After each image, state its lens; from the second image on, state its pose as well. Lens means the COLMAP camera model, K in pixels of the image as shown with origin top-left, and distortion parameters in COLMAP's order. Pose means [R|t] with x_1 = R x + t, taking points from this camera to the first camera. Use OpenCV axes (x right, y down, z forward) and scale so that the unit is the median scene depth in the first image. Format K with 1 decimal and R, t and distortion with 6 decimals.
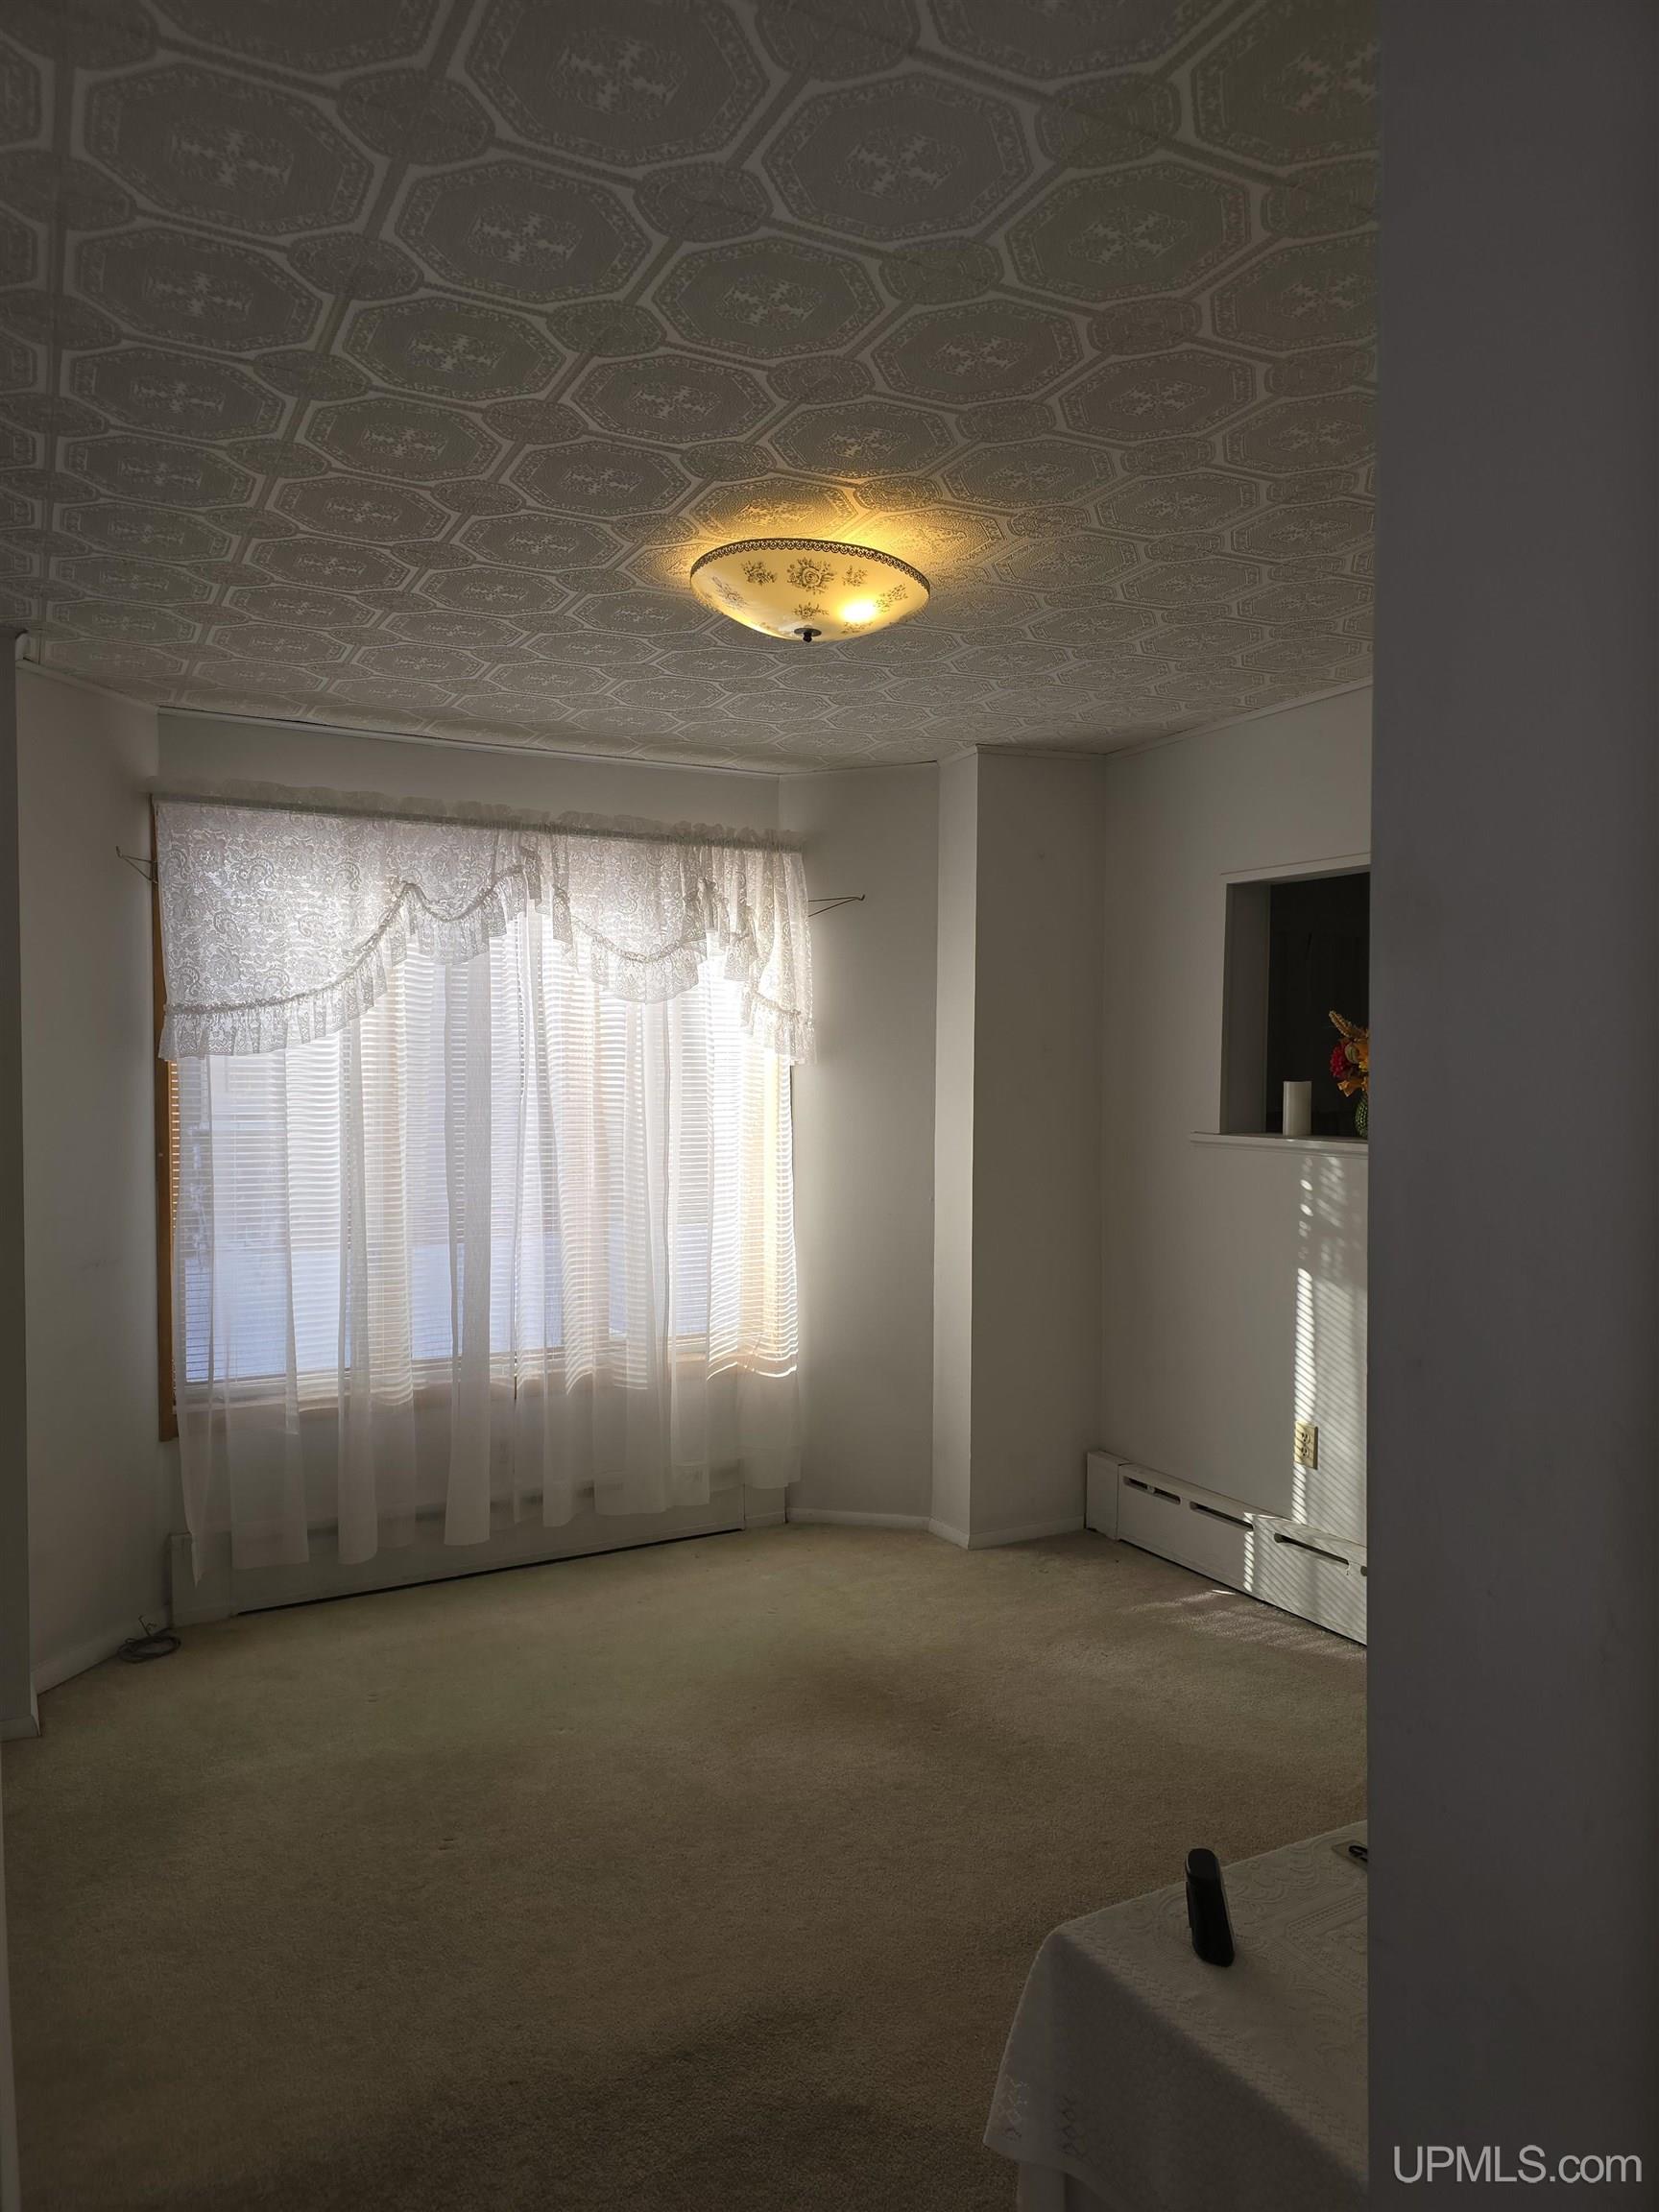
lens RADIAL K [[1502.5, 0, 832.6], [0, 1502.5, 1101.8], [0, 0, 1]] dist [0.078299, -0.043674]
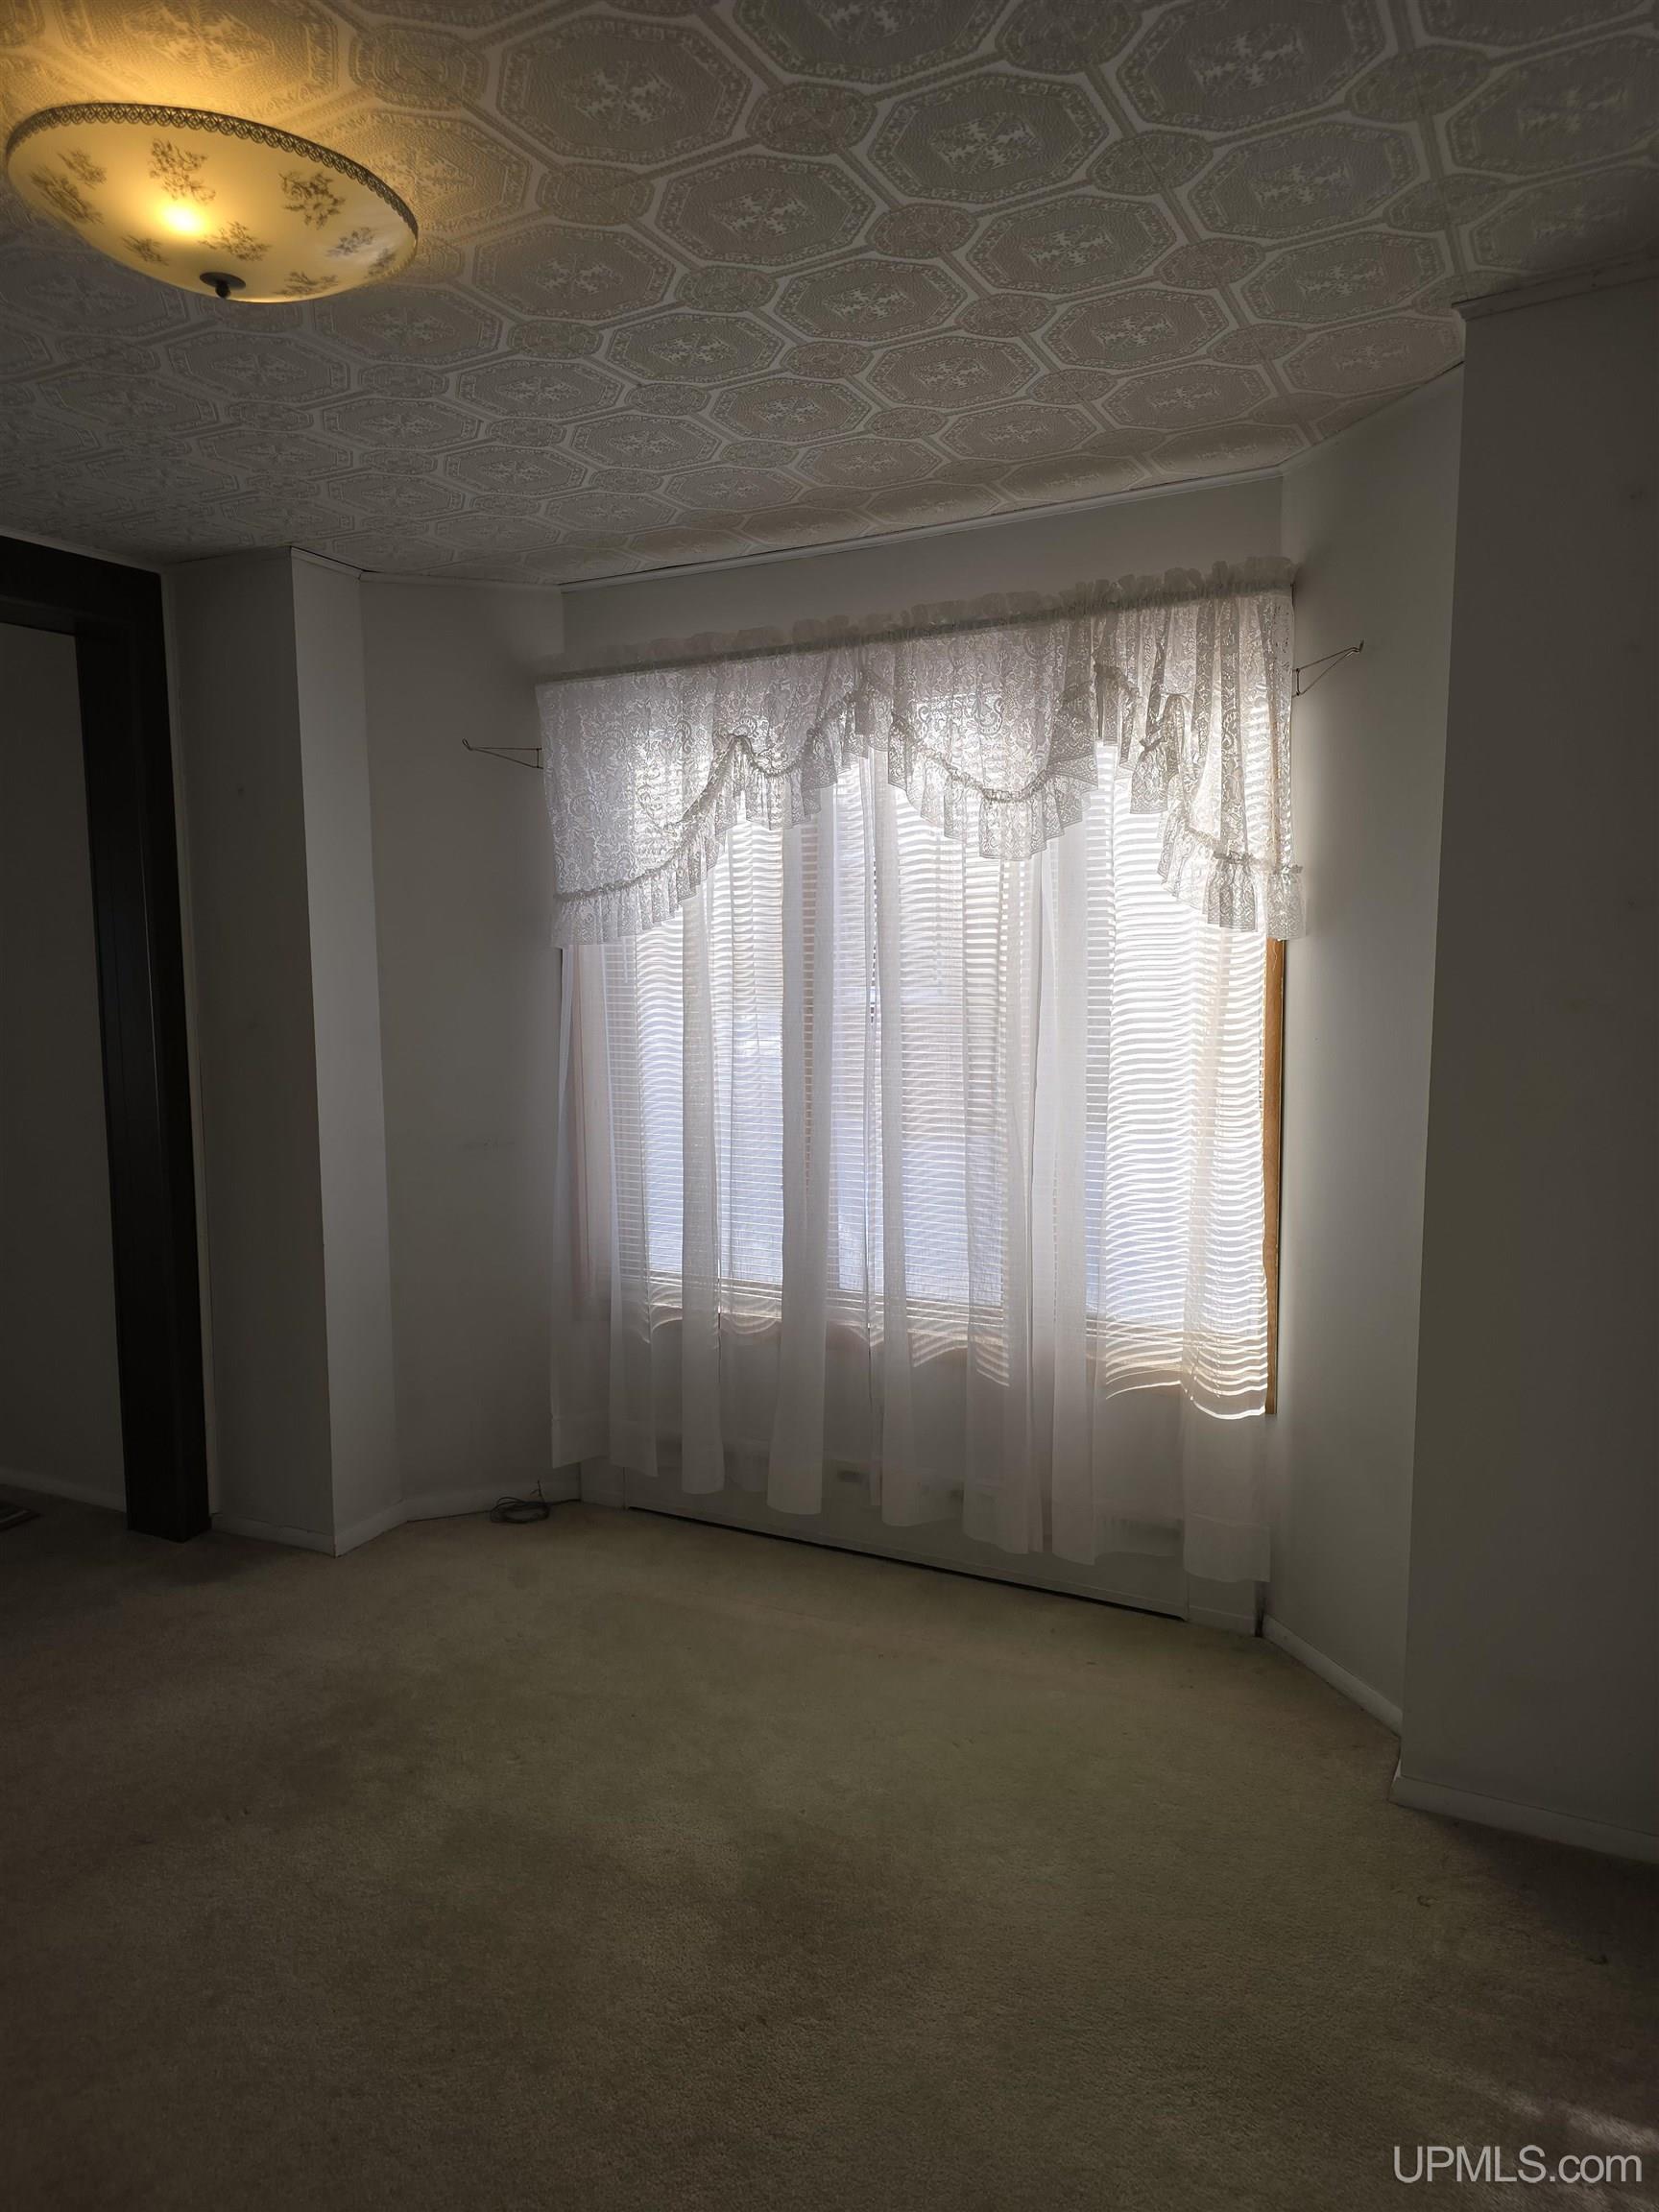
lens RADIAL K [[1502.5, 0, 825.6], [0, 1502.5, 1107.6], [0, 0, 1]] dist [0.078299, -0.043674]
pose [[0.546314, 0.078078, -0.833933, 0.444696], [-0.000954, 0.995703, 0.092599, -0.014254], [0.837580, -0.049792, 0.544041, 0.539865]]
